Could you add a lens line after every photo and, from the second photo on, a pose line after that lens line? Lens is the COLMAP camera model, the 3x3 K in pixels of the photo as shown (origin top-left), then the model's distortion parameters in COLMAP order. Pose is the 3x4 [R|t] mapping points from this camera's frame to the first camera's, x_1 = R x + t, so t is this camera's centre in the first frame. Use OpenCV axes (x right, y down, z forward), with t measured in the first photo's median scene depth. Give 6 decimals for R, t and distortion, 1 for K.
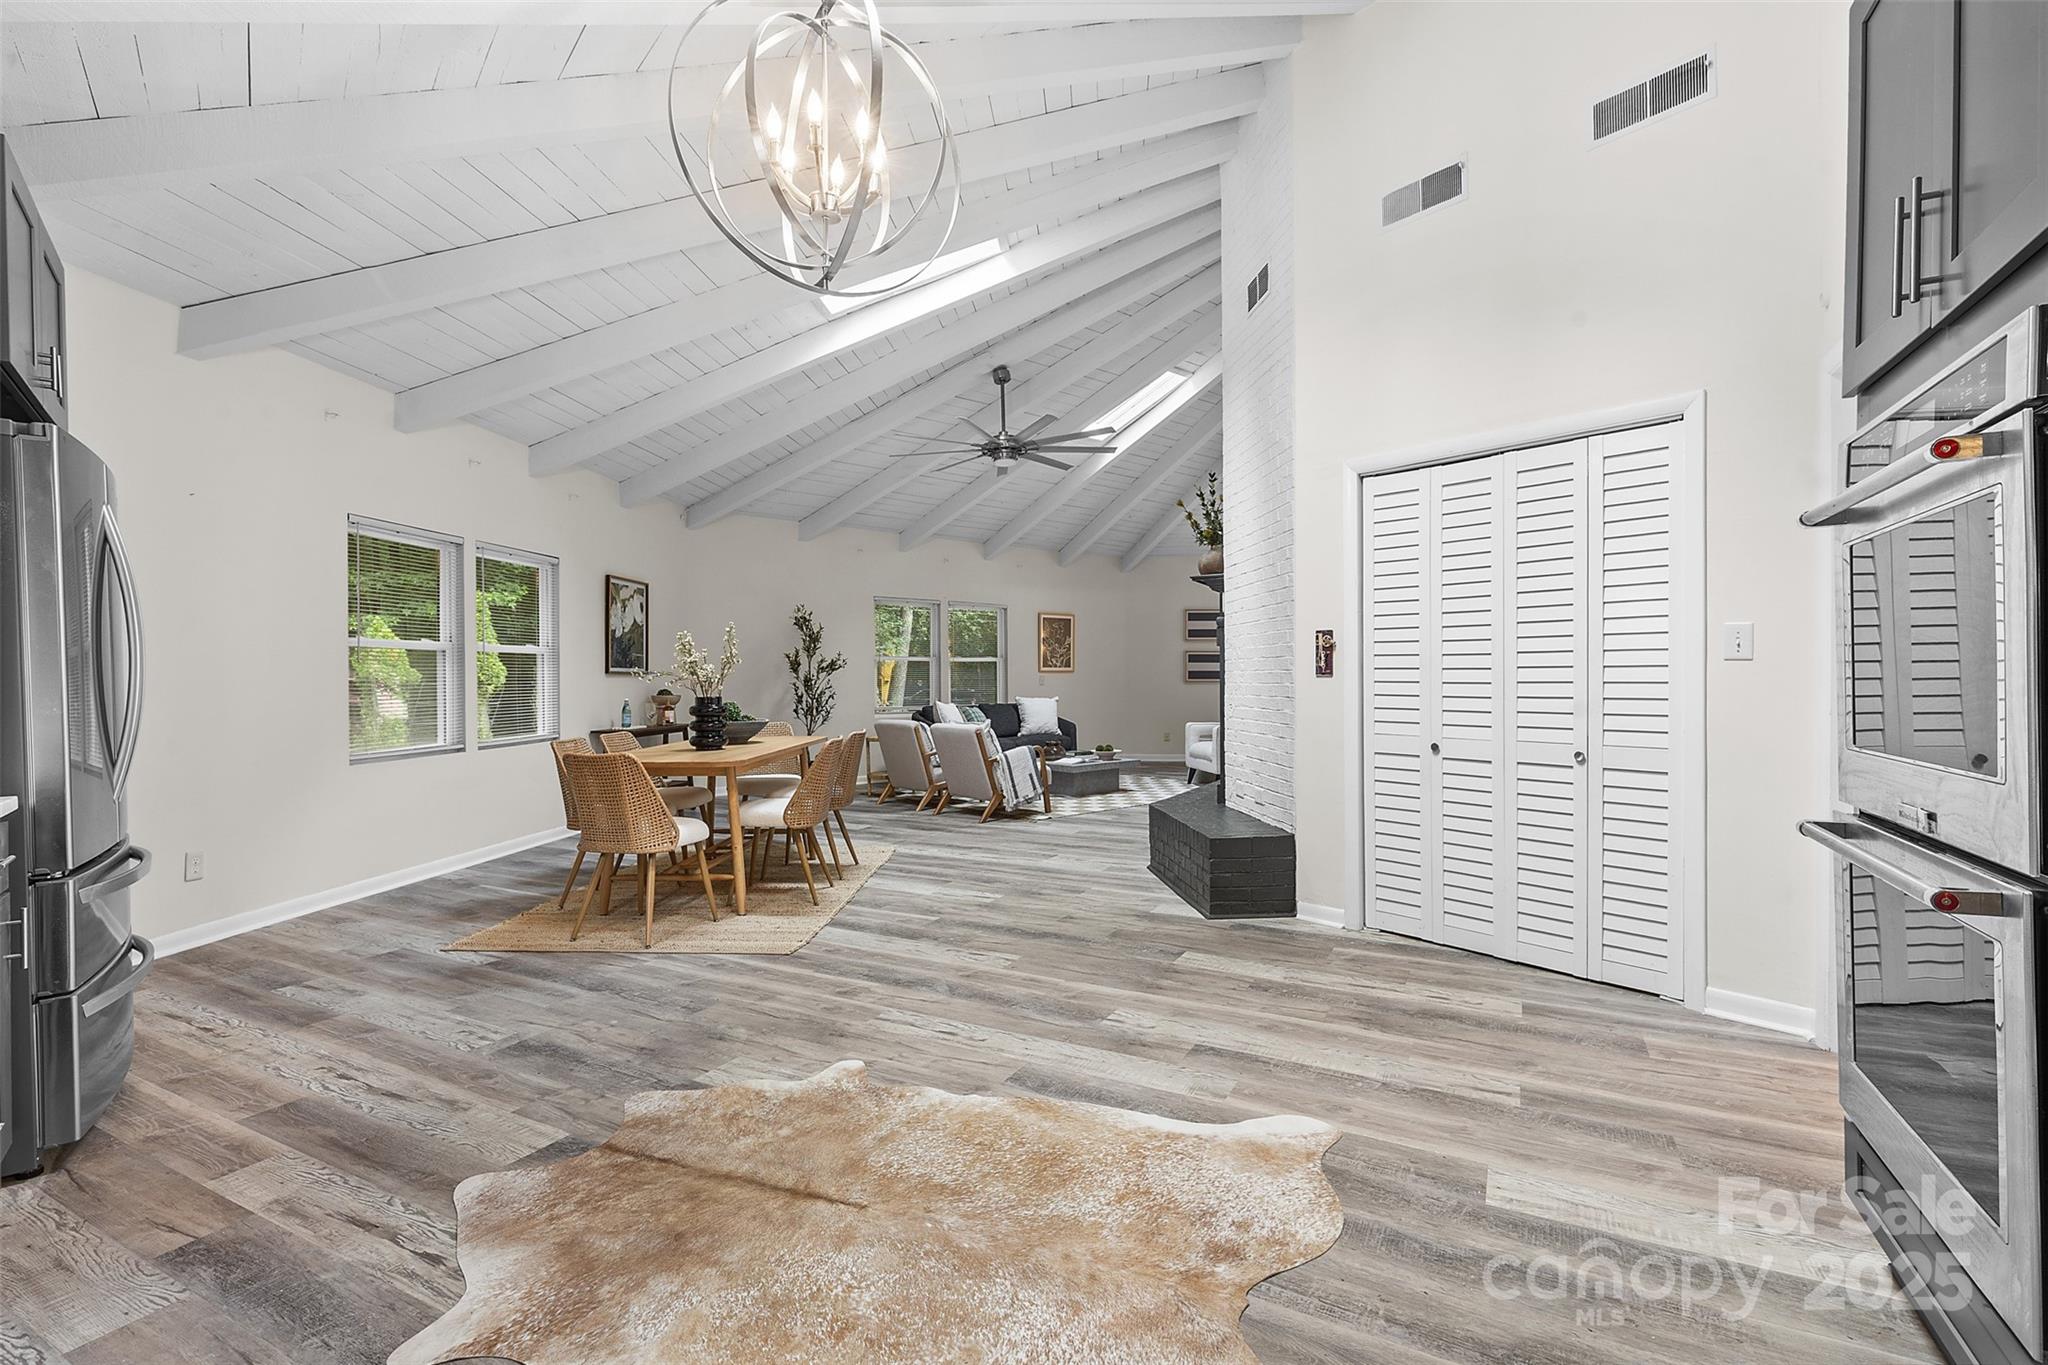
lens RADIAL K [[922.6, 0, 1020.0], [0, 922.6, 682.9], [0, 0, 1]] dist [0.006633, -0.000568]
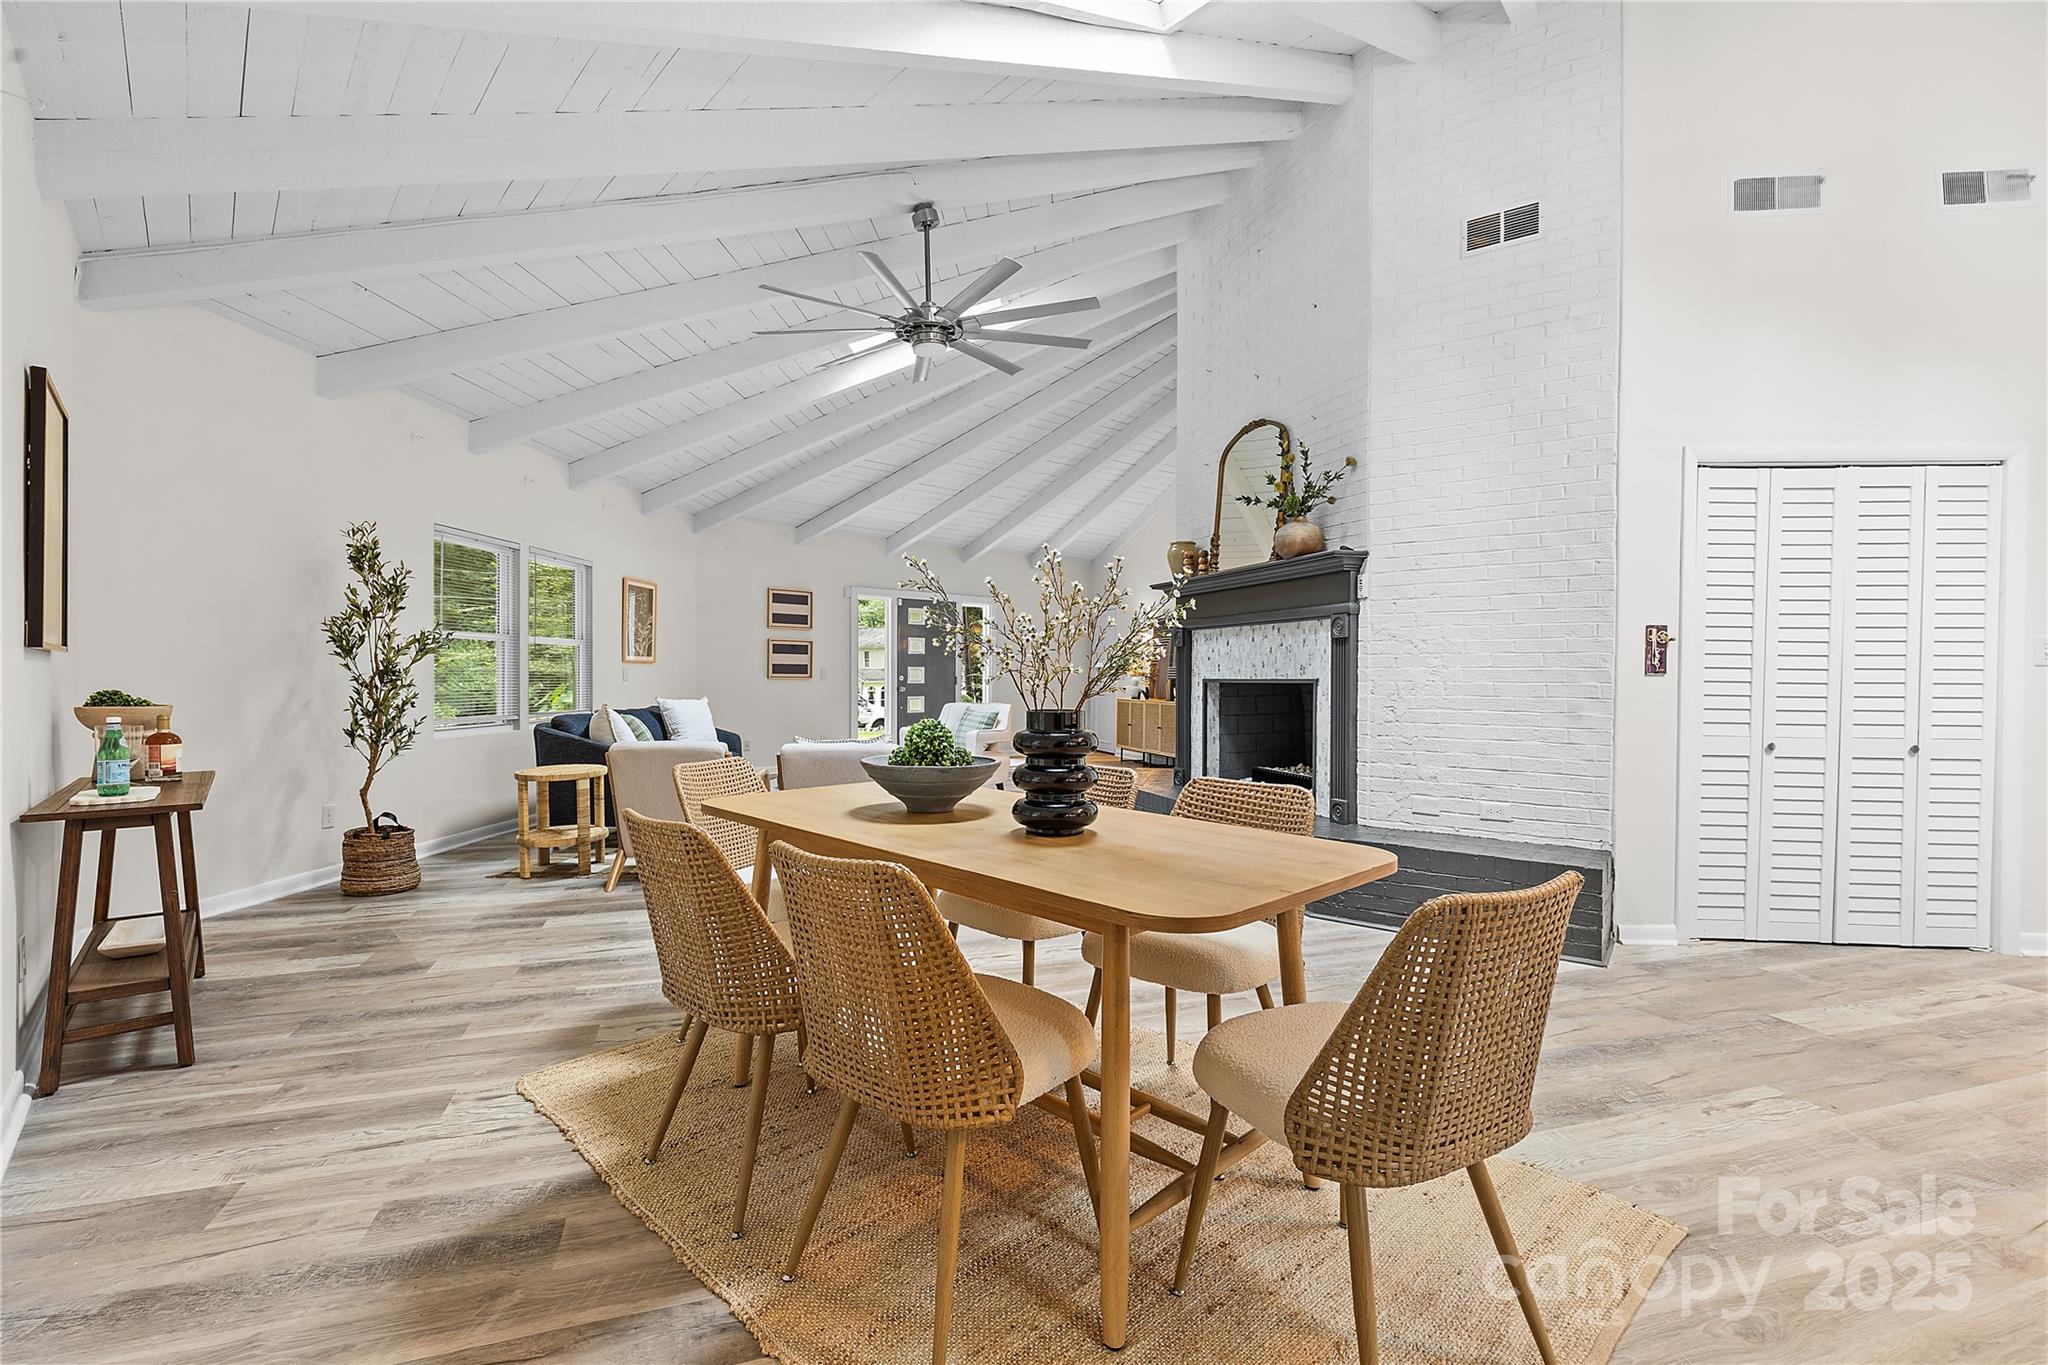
lens RADIAL K [[920.6, 0, 1009.2], [0, 920.6, 677.3], [0, 0, 1]] dist [-0.001745, -0.000957]
pose [[0.684963, 0.007170, 0.728542, -1.024545], [-0.005929, 0.999973, -0.004266, 0.003610], [-0.728554, -0.001397, 0.684987, 1.111930]]
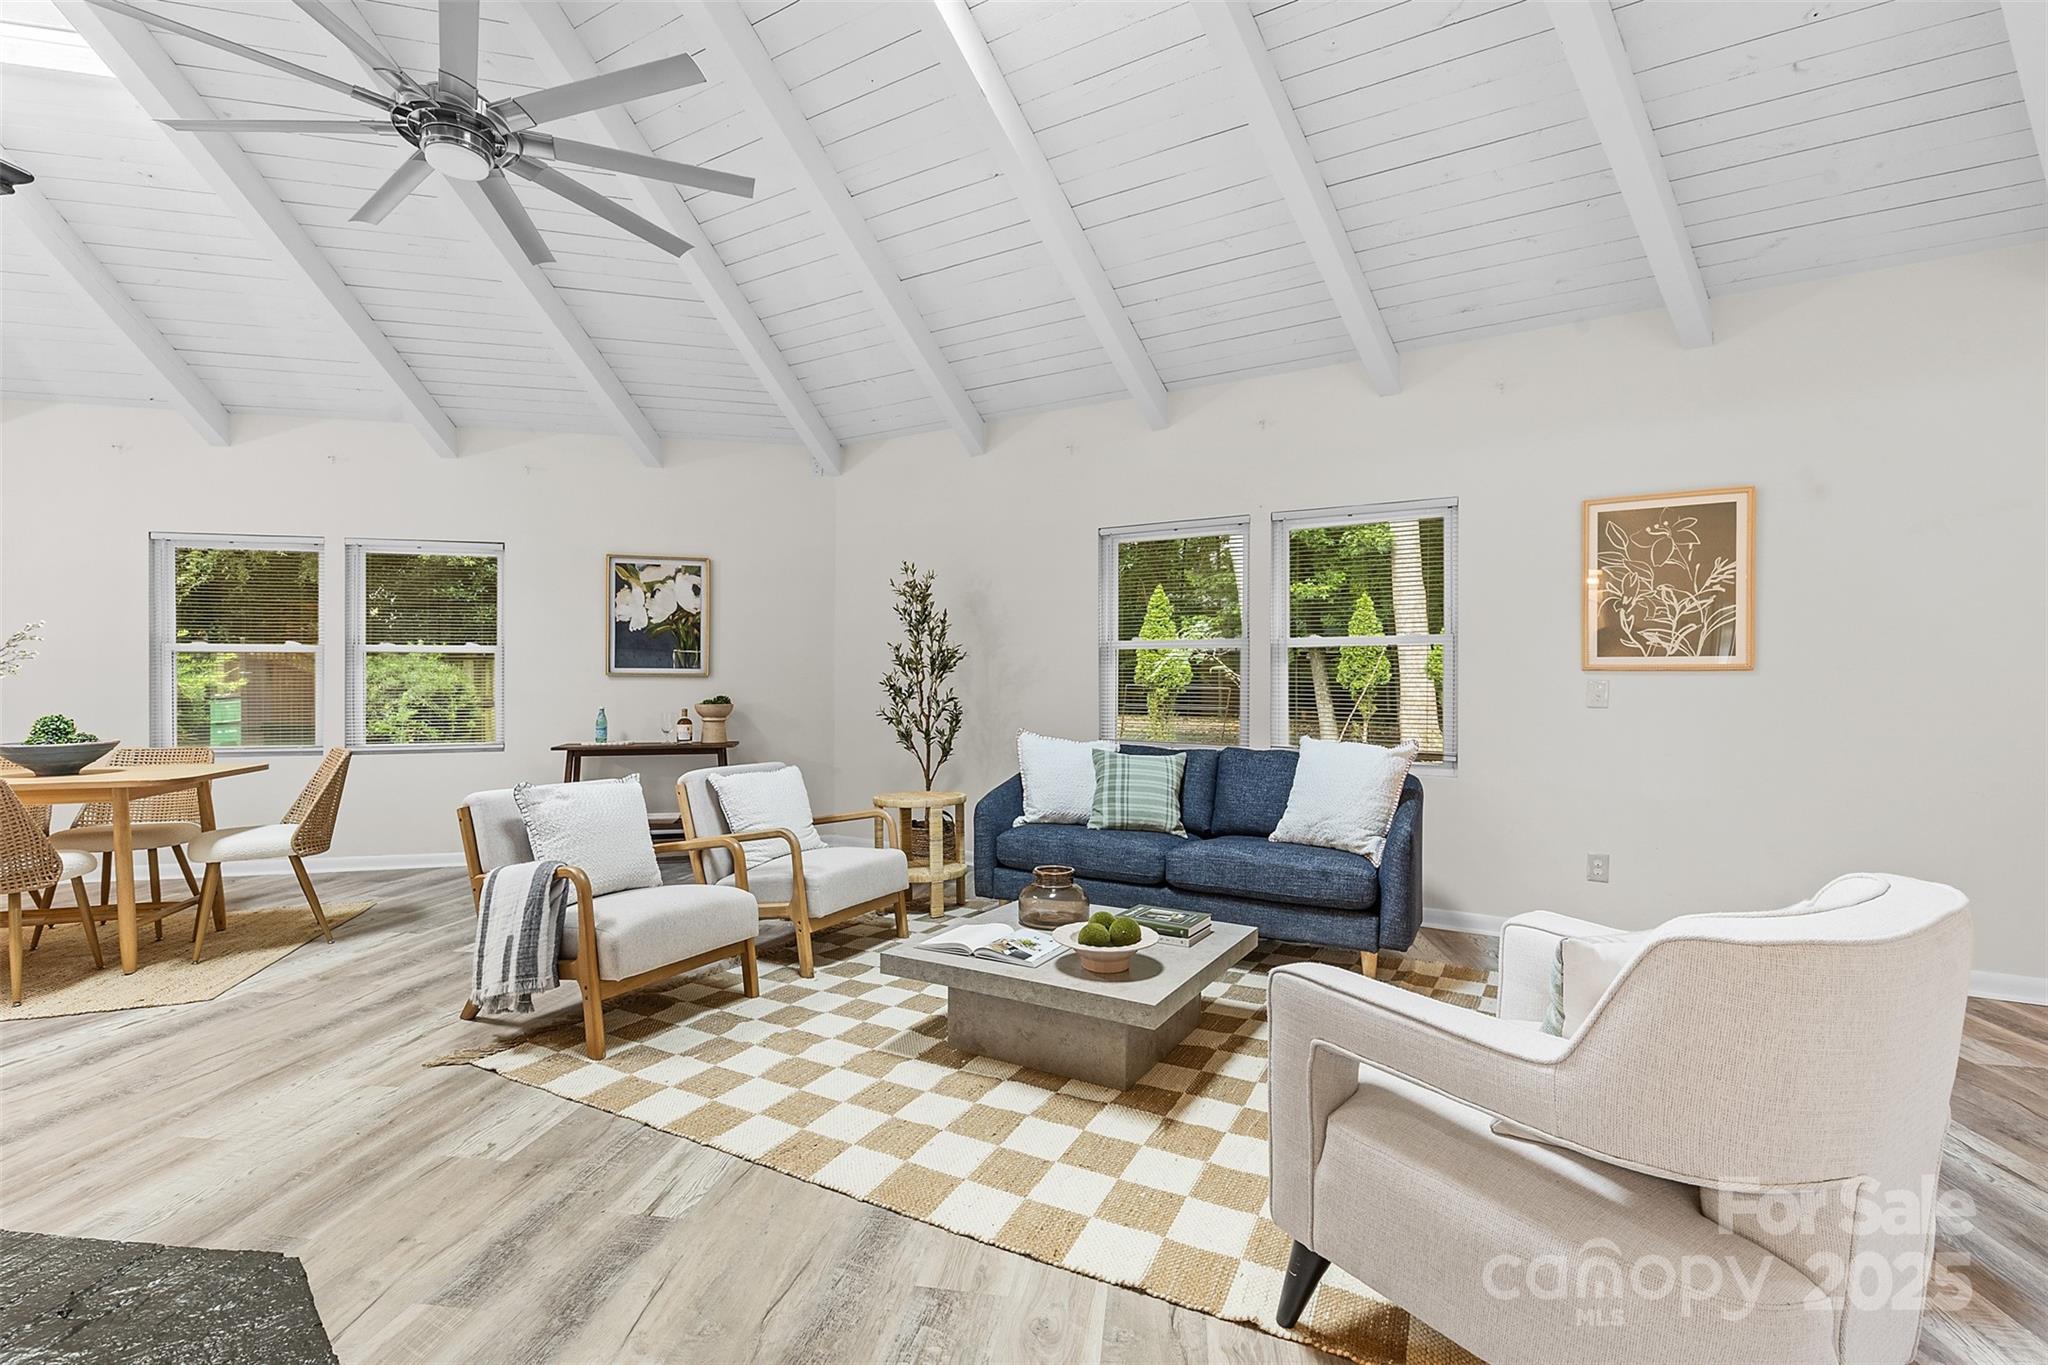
lens RADIAL K [[916.6, 0, 1024.0], [0, 916.6, 682.5], [0, 0, 1]] dist [0.011031, -0.004212]
pose [[0.339071, 0.007361, -0.940732, 0.979514], [-0.007821, 0.999957, 0.005006, -0.026958], [0.940728, 0.005660, 0.339114, 2.440300]]
